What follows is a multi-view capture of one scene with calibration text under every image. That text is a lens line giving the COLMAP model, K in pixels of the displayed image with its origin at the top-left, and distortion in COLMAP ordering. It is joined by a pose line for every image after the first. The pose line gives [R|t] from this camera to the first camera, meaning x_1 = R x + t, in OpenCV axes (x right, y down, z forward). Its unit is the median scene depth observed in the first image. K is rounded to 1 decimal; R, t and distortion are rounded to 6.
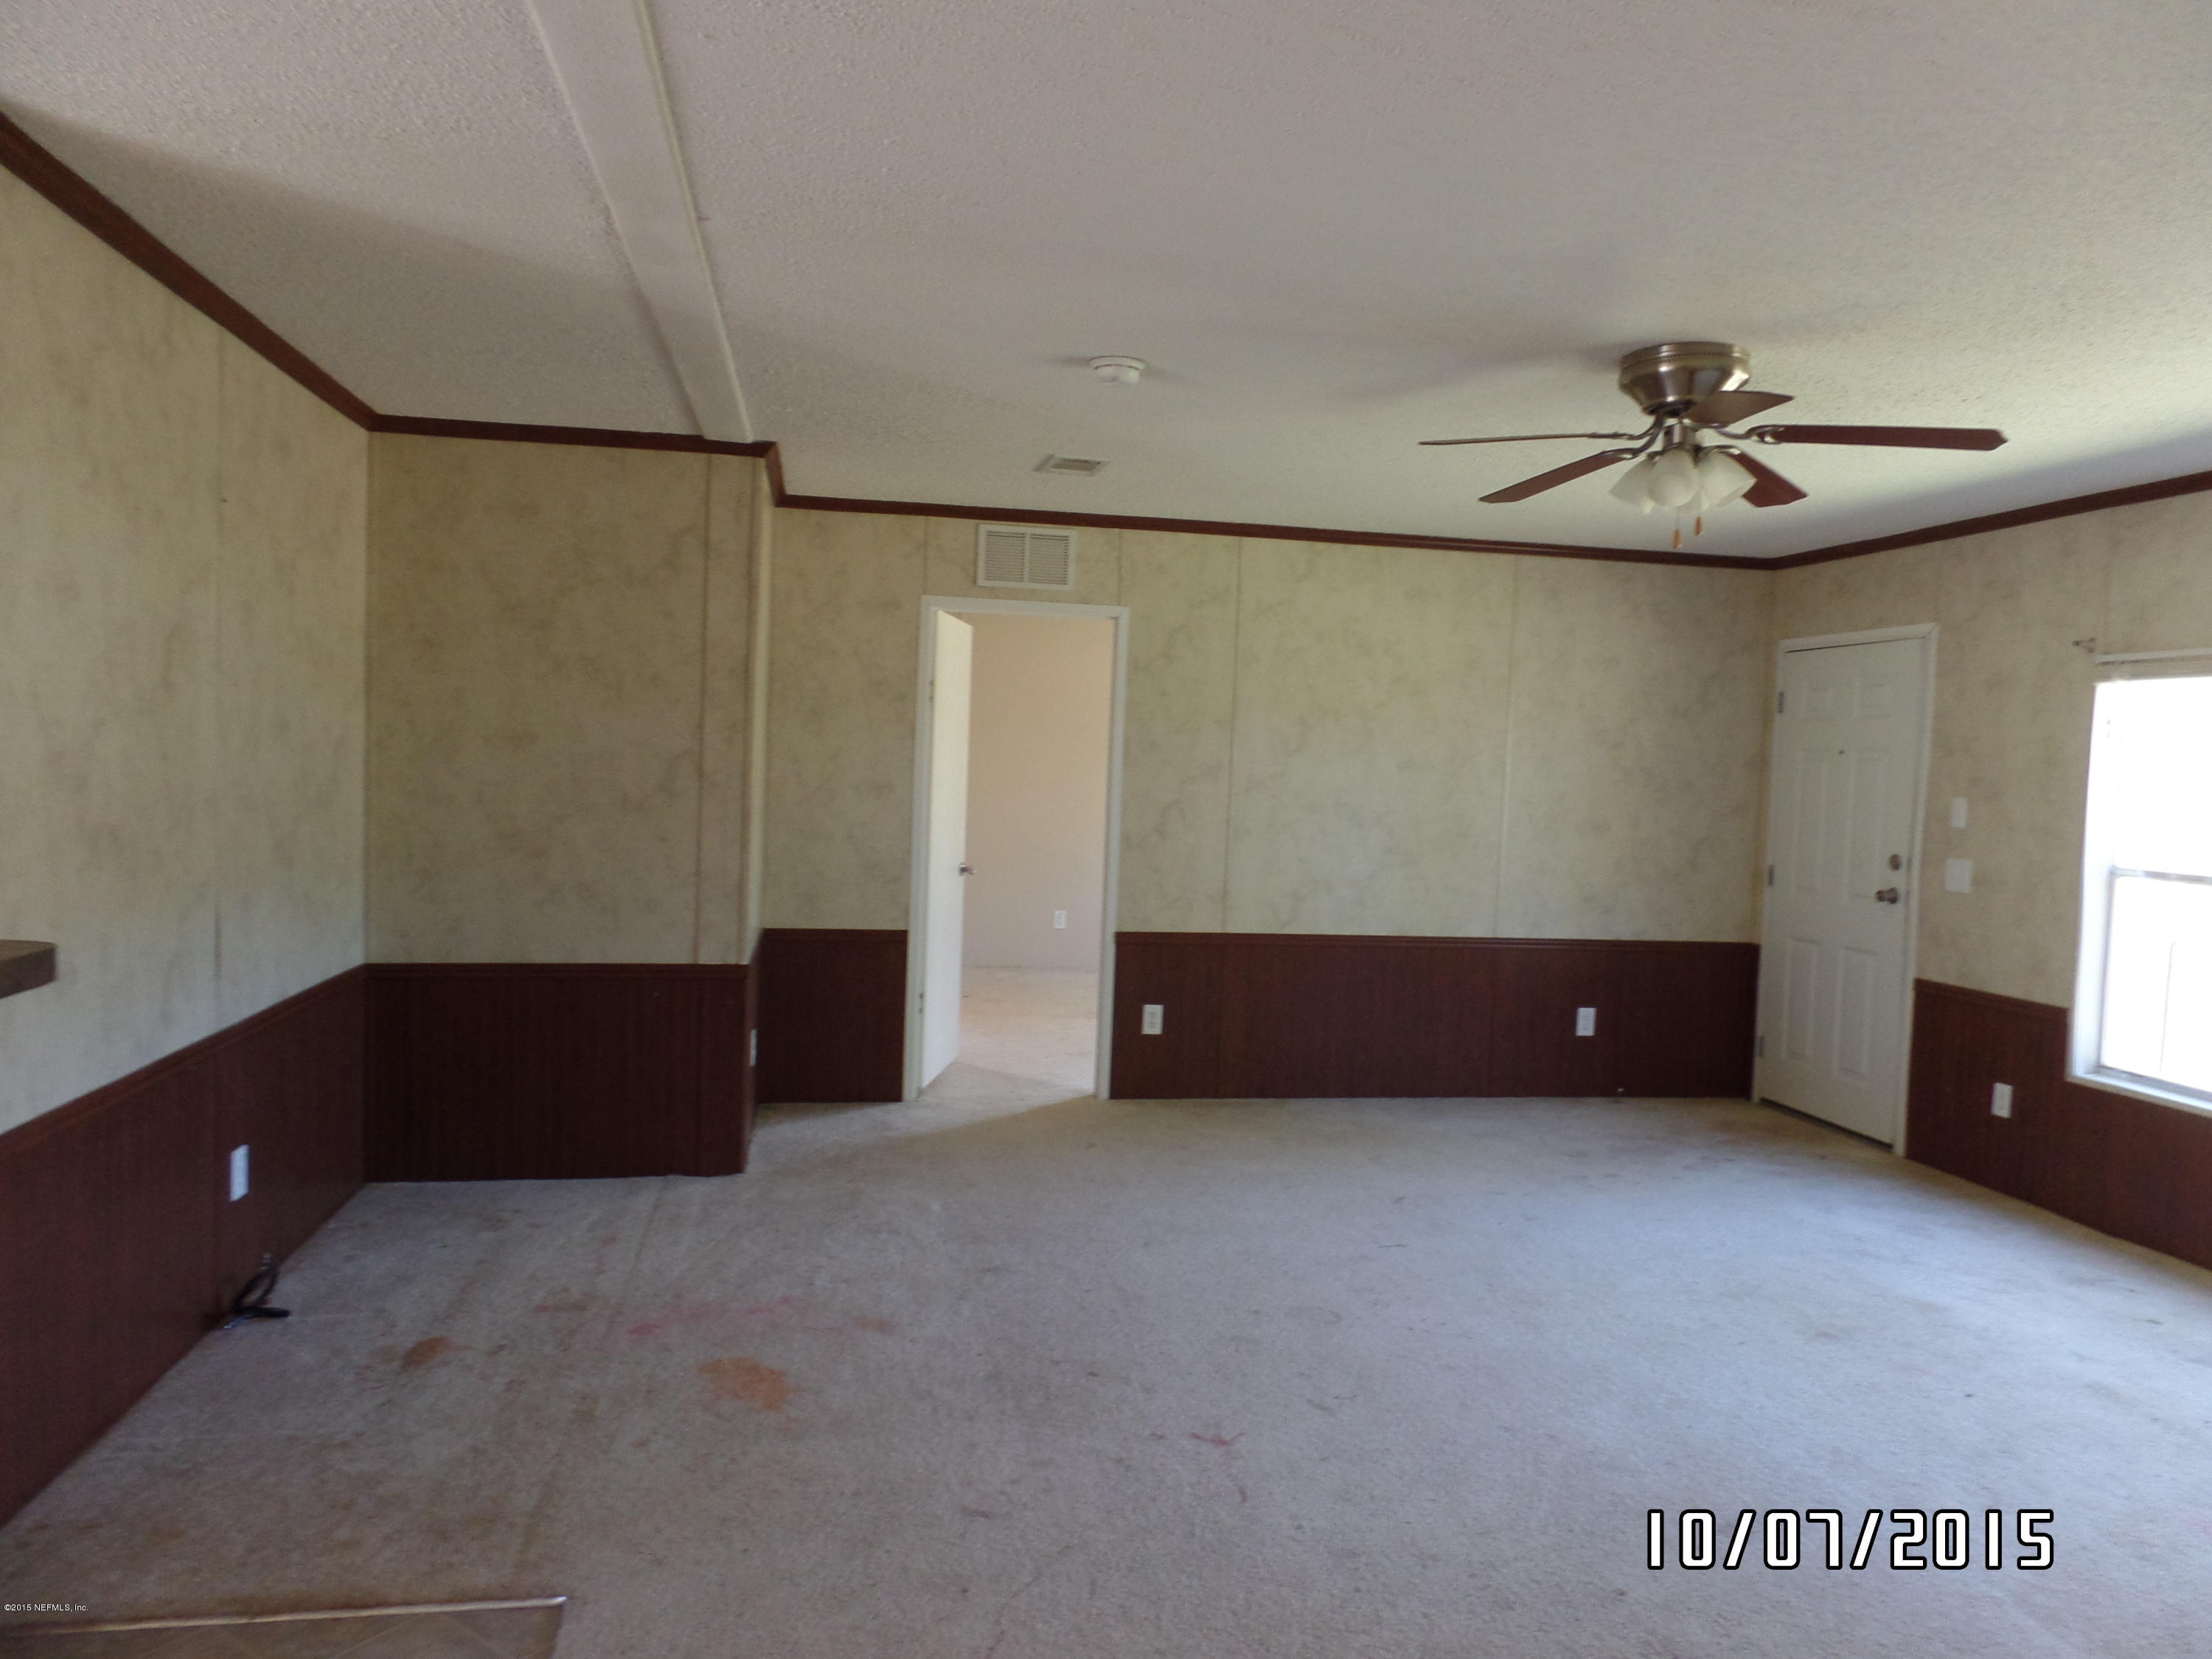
lens RADIAL K [[1540.1, 0, 1118.6], [0, 1540.1, 825.7], [0, 0, 1]] dist [0.002214, 0.001438]
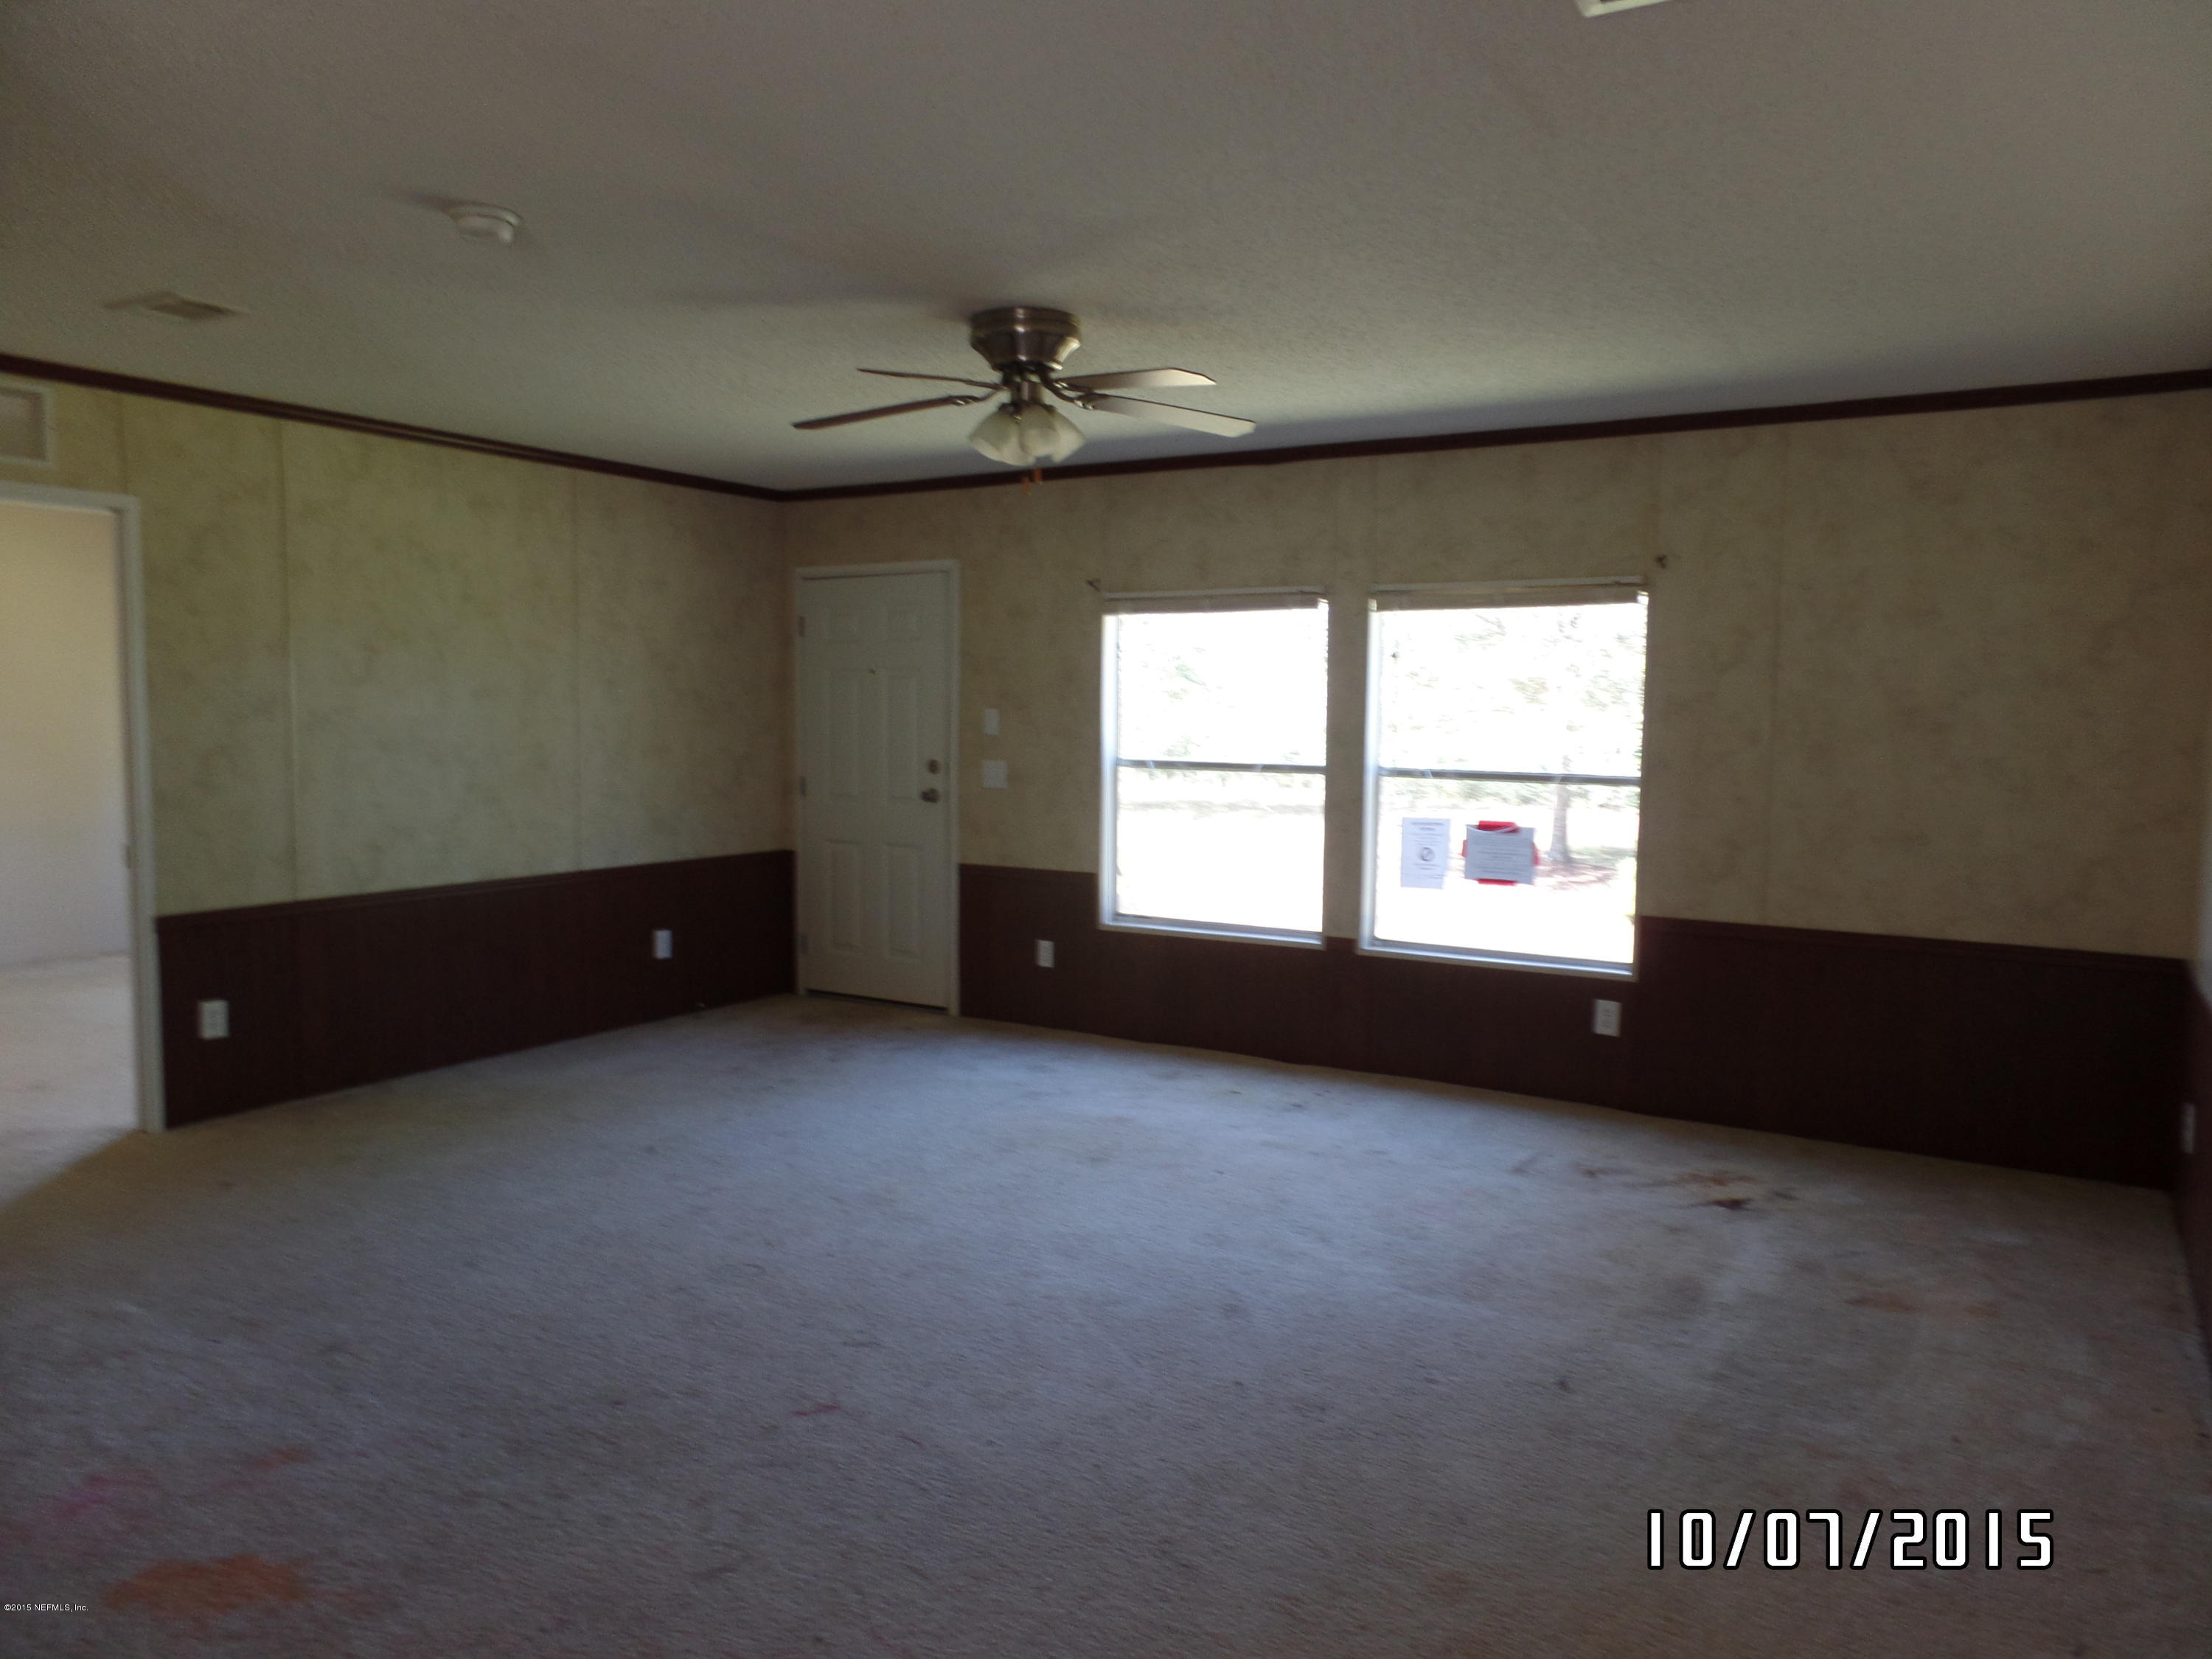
lens RADIAL K [[1540.1, 0, 1118.6], [0, 1540.1, 825.7], [0, 0, 1]] dist [0.002214, 0.001438]
pose [[0.665227, -0.089550, 0.741251, -0.273207], [0.047815, 0.995853, 0.077398, -0.015346], [-0.745108, -0.016045, 0.666750, 0.127094]]
